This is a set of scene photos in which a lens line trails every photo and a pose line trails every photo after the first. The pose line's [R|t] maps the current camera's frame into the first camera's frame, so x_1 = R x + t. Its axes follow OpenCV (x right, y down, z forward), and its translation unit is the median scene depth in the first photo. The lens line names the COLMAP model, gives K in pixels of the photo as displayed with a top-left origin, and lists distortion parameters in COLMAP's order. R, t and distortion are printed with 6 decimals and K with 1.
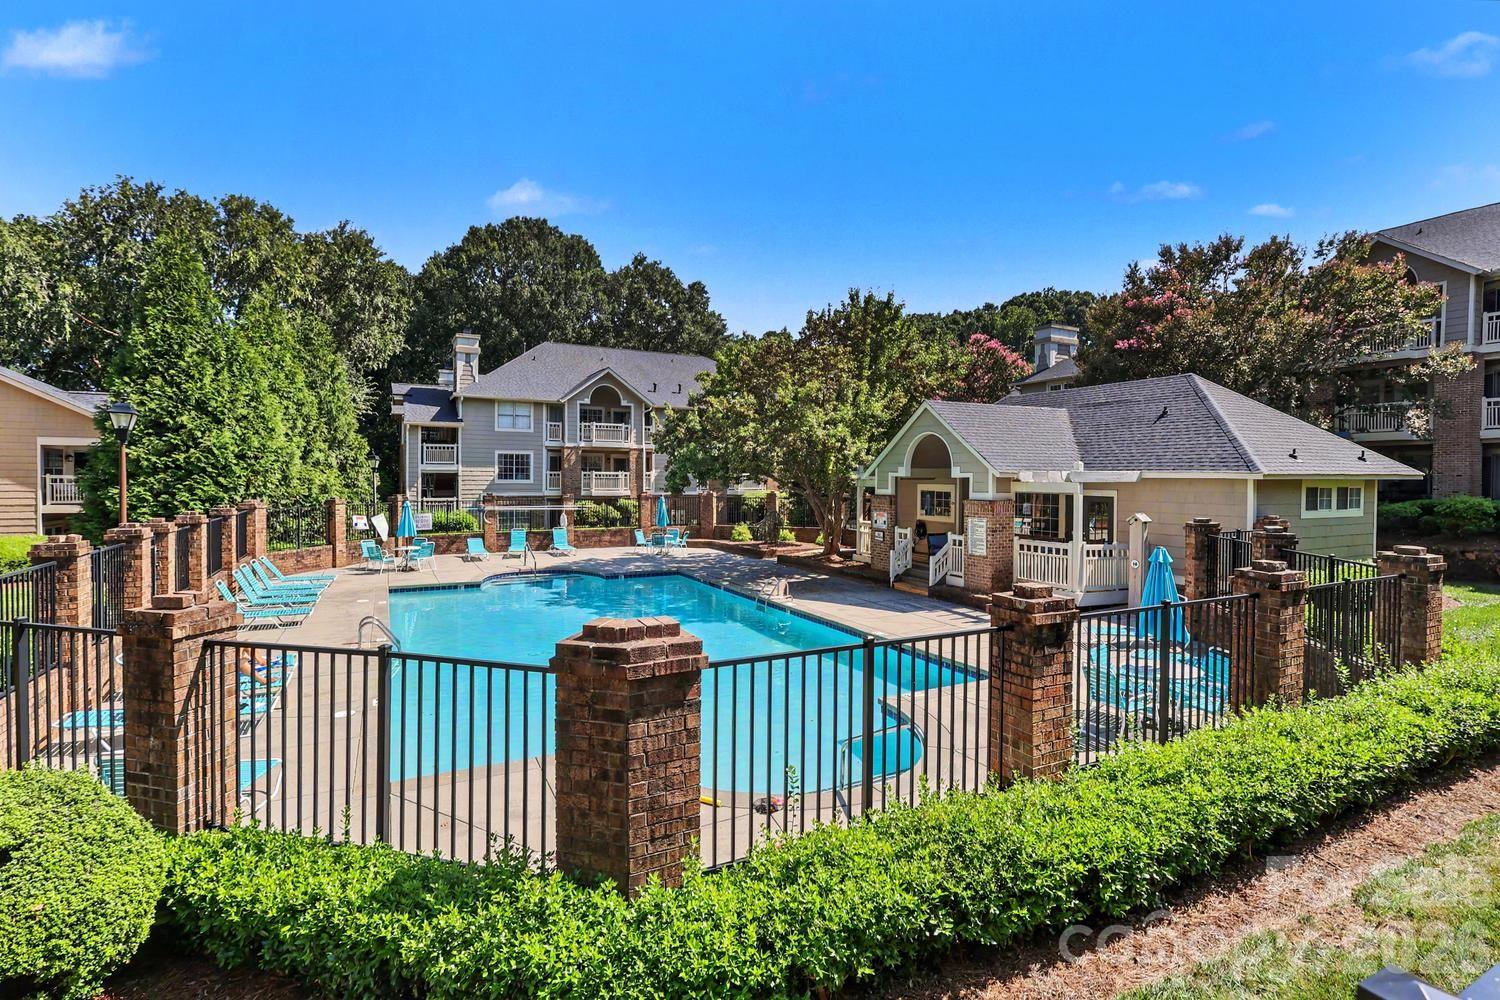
lens RADIAL K [[710.1, 0, 741.7], [0, 710.1, 489.9], [0, 0, 1]] dist [0.001976, 0.000910]
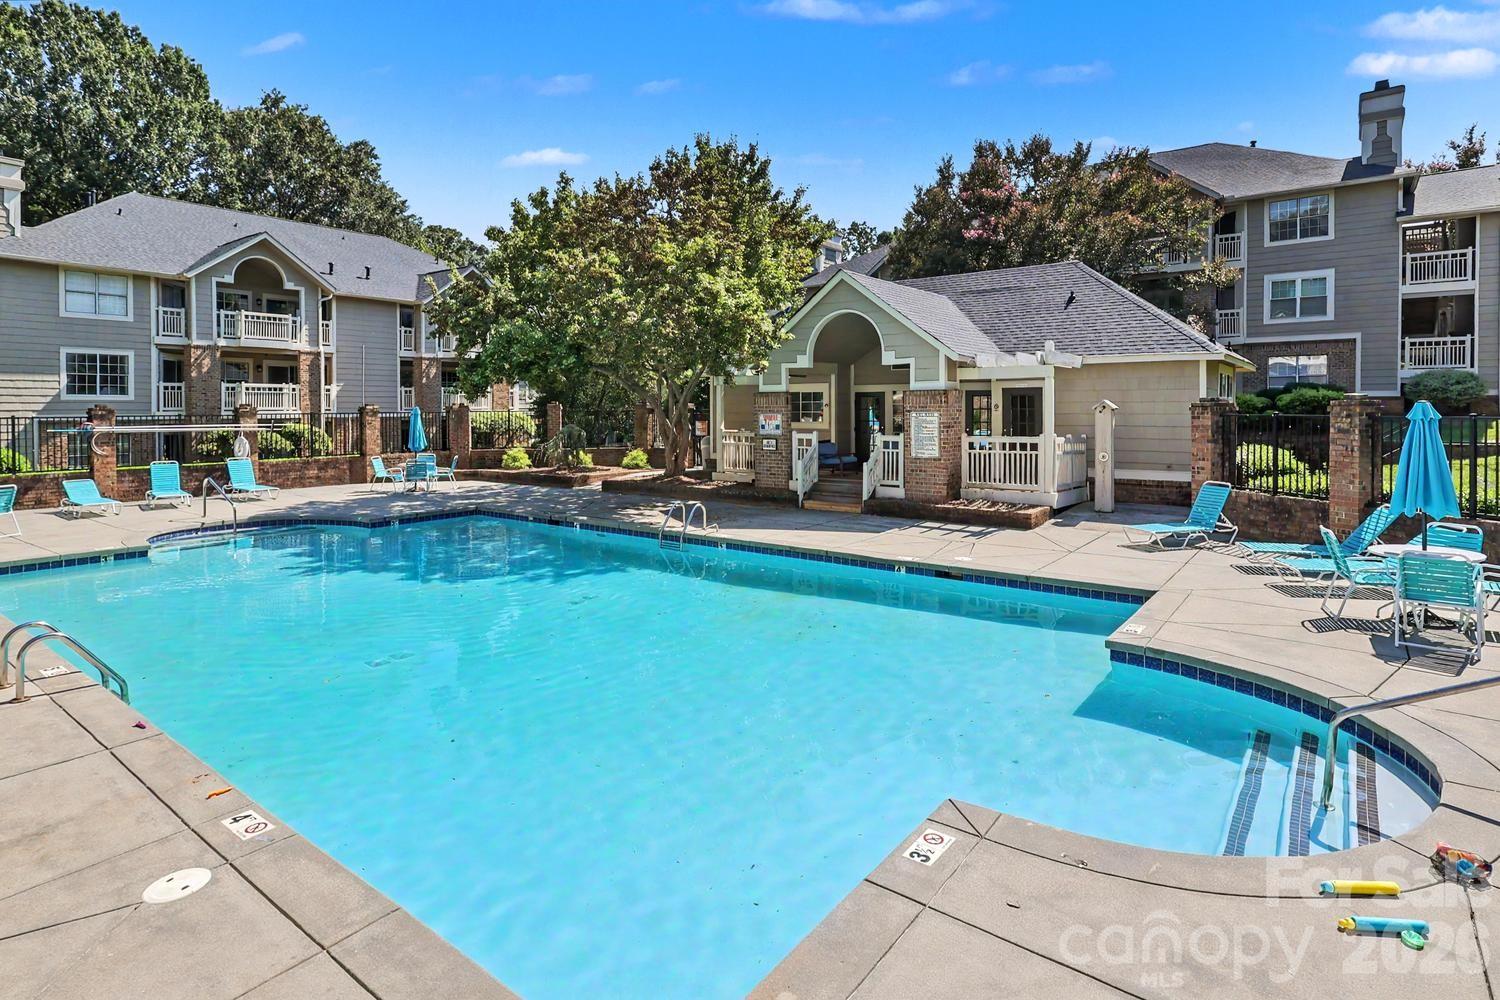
lens RADIAL K [[791.9, 0, 752.6], [0, 791.9, 417.4], [0, 0, 1]] dist [0.001603, -0.000042]
pose [[0.901298, -0.015947, 0.432905, -0.101449], [0.018718, 0.999823, -0.002139, 0.018390], [-0.432794, 0.010031, 0.901437, 0.110637]]
